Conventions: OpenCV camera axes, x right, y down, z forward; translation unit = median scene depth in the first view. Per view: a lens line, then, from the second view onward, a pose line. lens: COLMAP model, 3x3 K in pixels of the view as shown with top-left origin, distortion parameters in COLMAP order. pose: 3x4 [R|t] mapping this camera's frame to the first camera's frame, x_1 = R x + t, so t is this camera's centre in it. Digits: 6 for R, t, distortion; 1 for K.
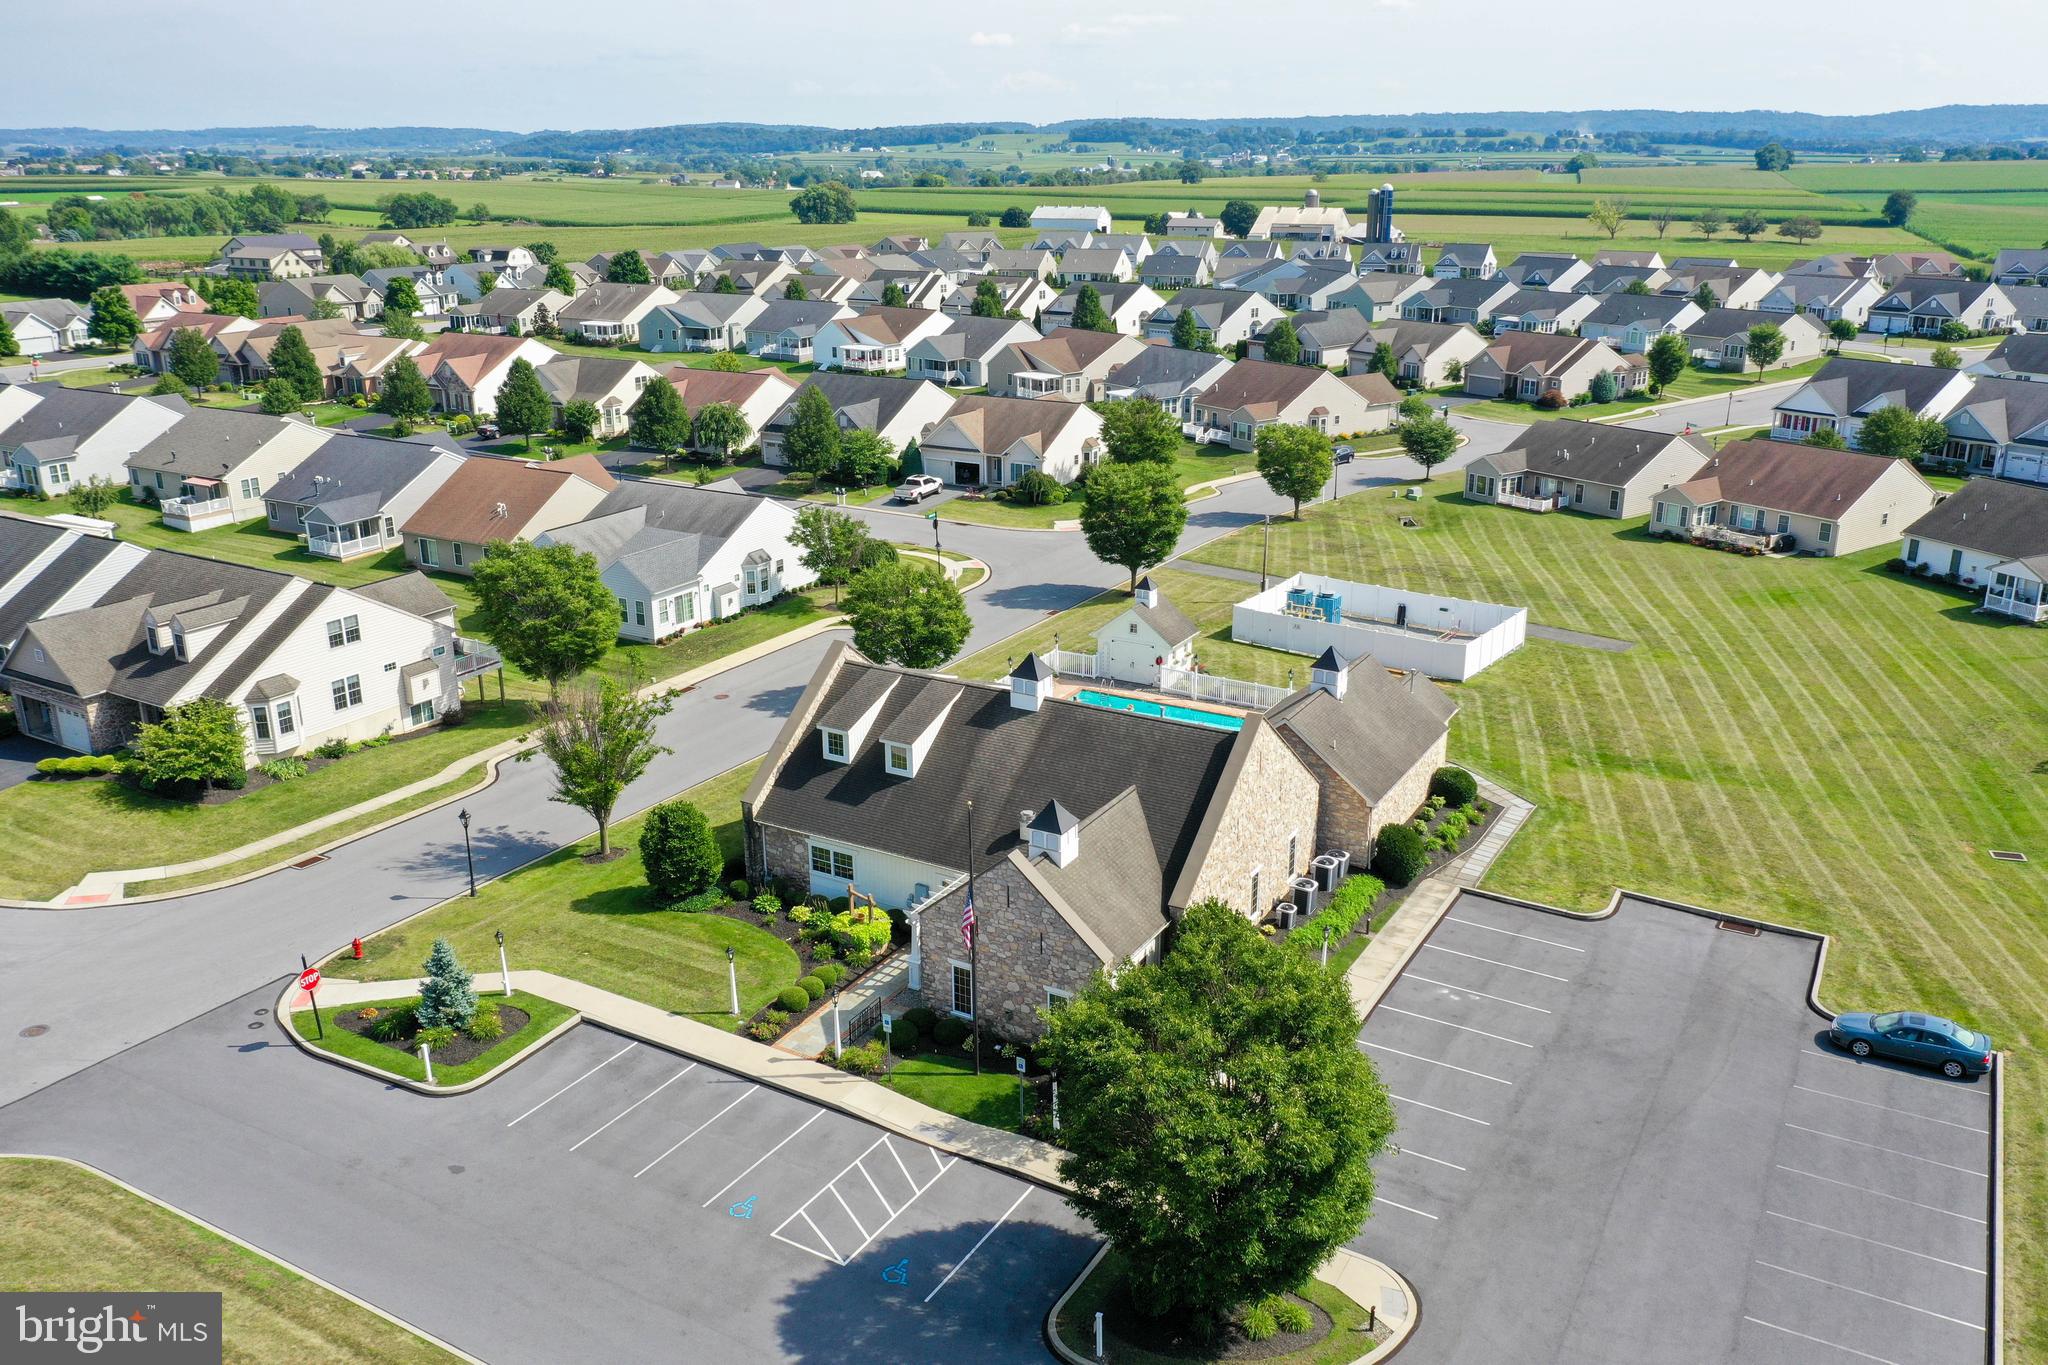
lens RADIAL K [[1607.7, 0, 1016.7], [0, 1607.7, 678.4], [0, 0, 1]] dist [0.003247, -0.002289]
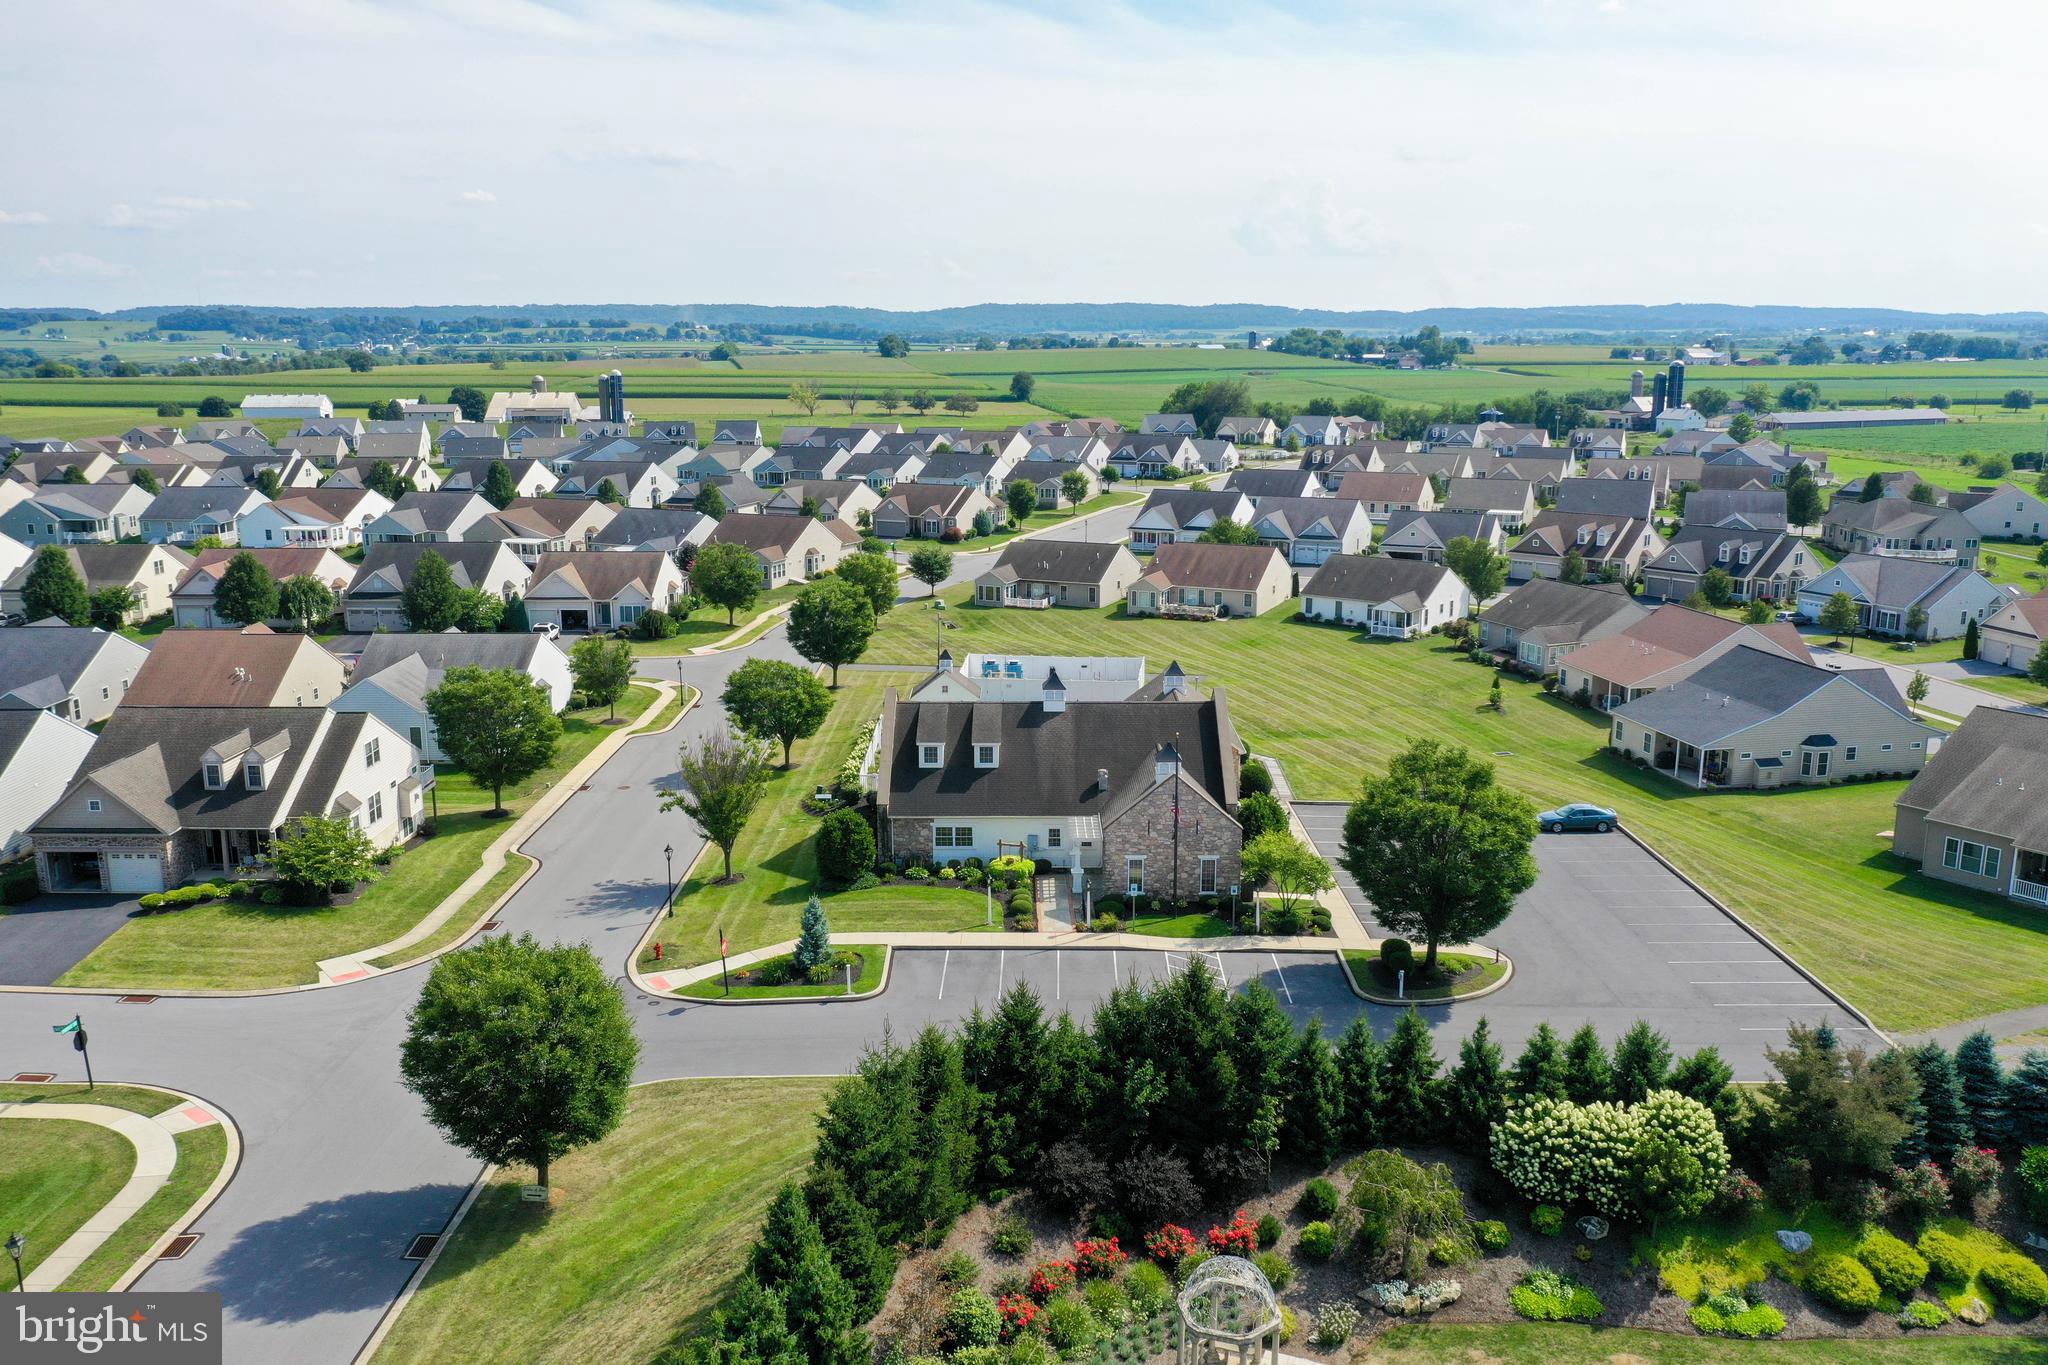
lens RADIAL K [[1607.7, 0, 1019.1], [0, 1607.7, 686.9], [0, 0, 1]] dist [0.003247, -0.002289]
pose [[0.865503, -0.104080, 0.489971, -0.320387], [0.154751, 0.985883, -0.063935, 0.037414], [-0.476400, 0.131160, 0.869391, -0.106428]]
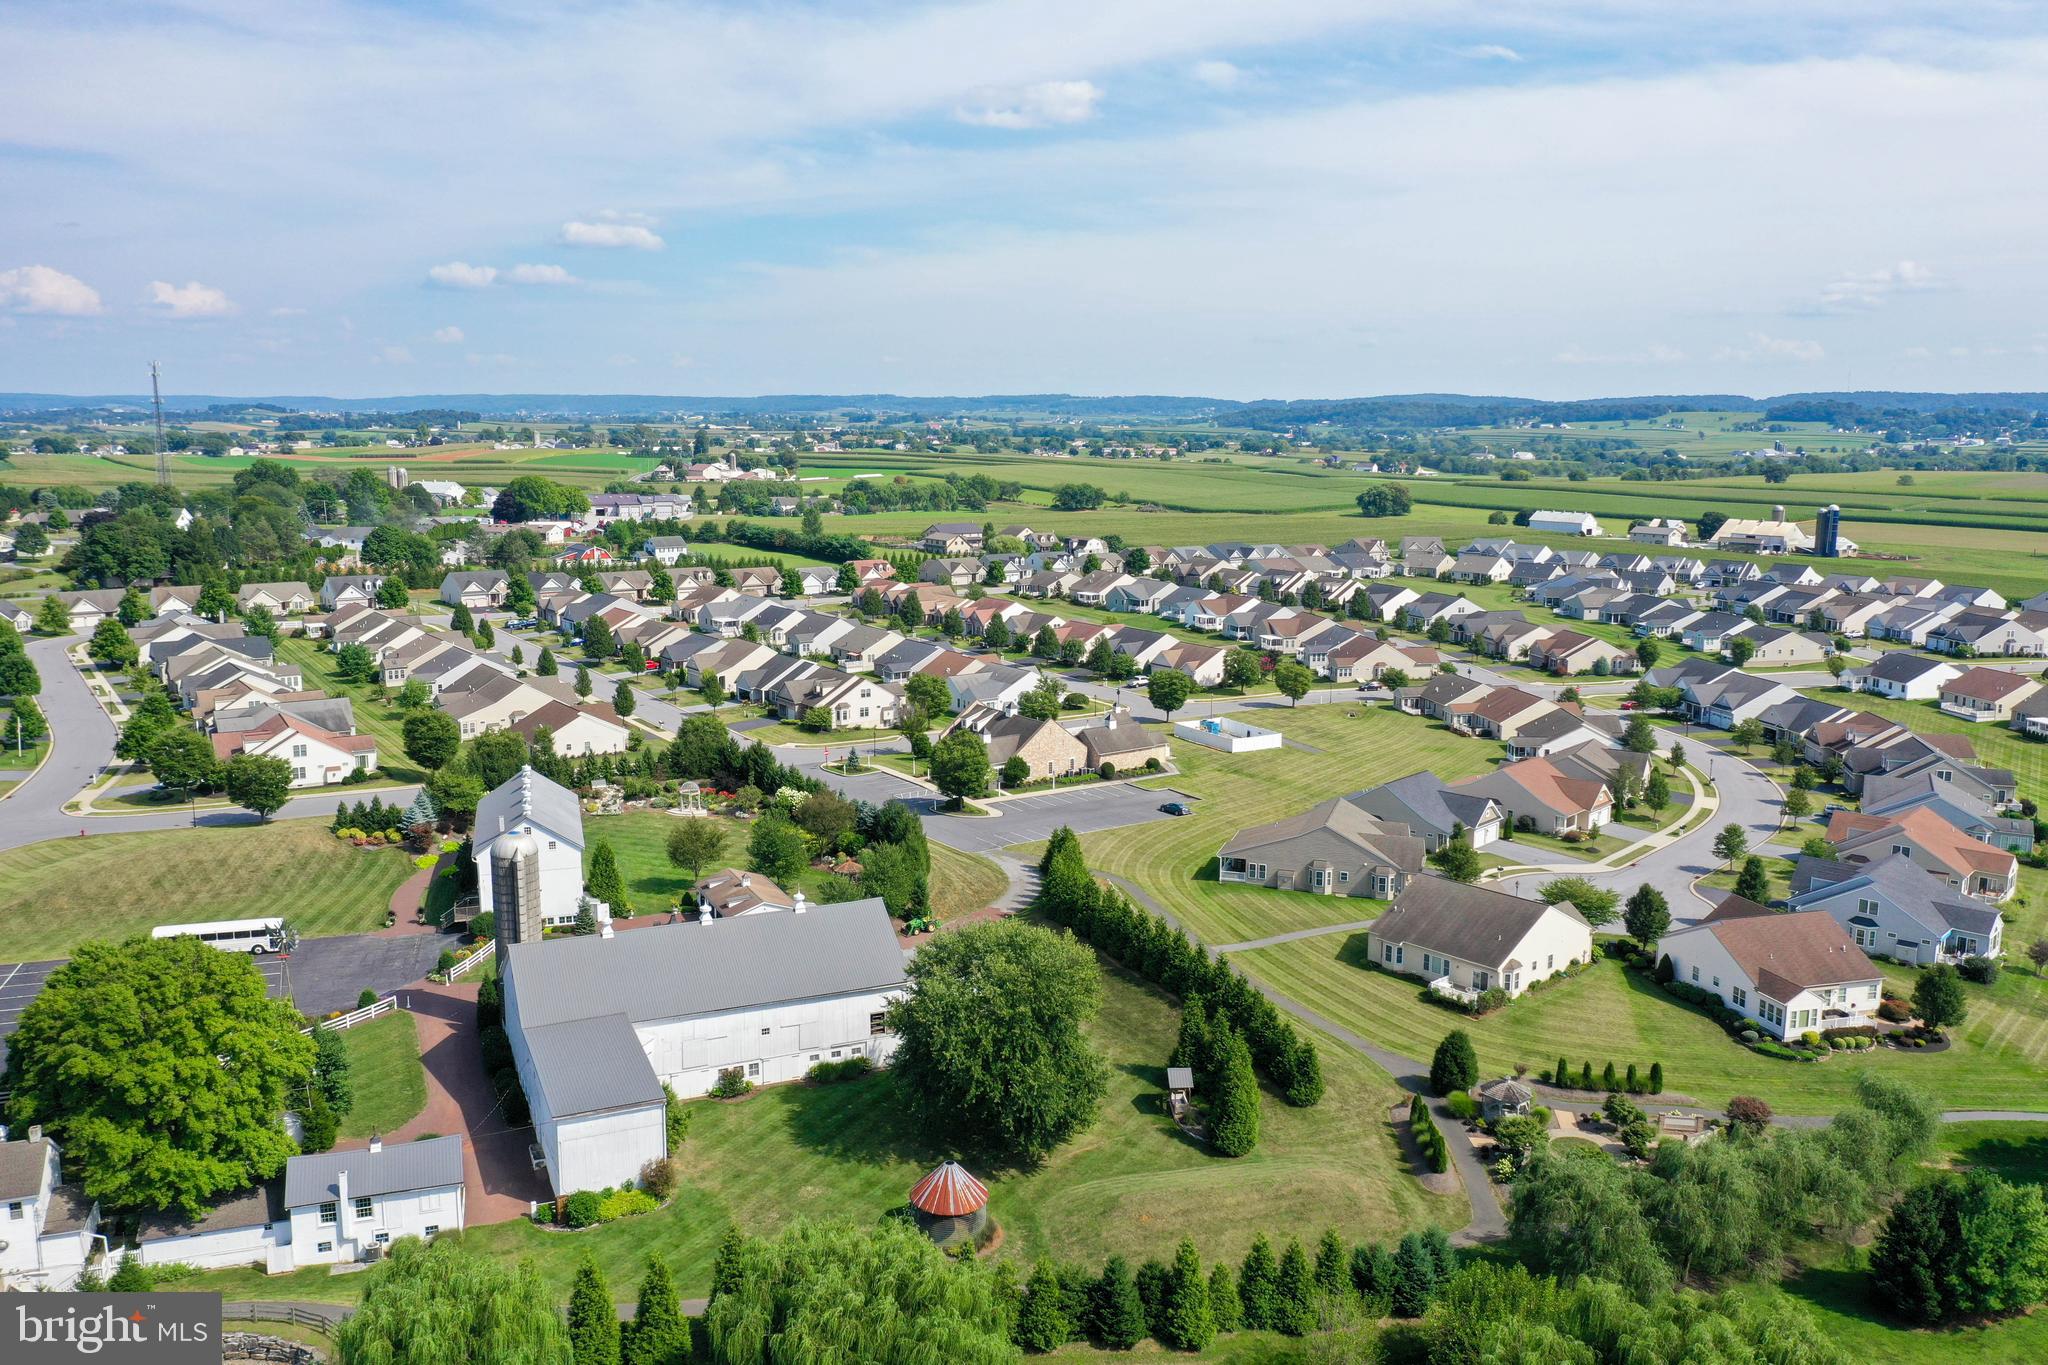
lens RADIAL K [[1607.7, 0, 1027.9], [0, 1607.7, 680.1], [0, 0, 1]] dist [0.003247, -0.002289]
pose [[0.912937, 0.077552, -0.400664, 0.677495], [-0.137737, 0.982723, -0.123626, 0.172189], [0.384154, 0.168049, 0.907846, -1.052568]]
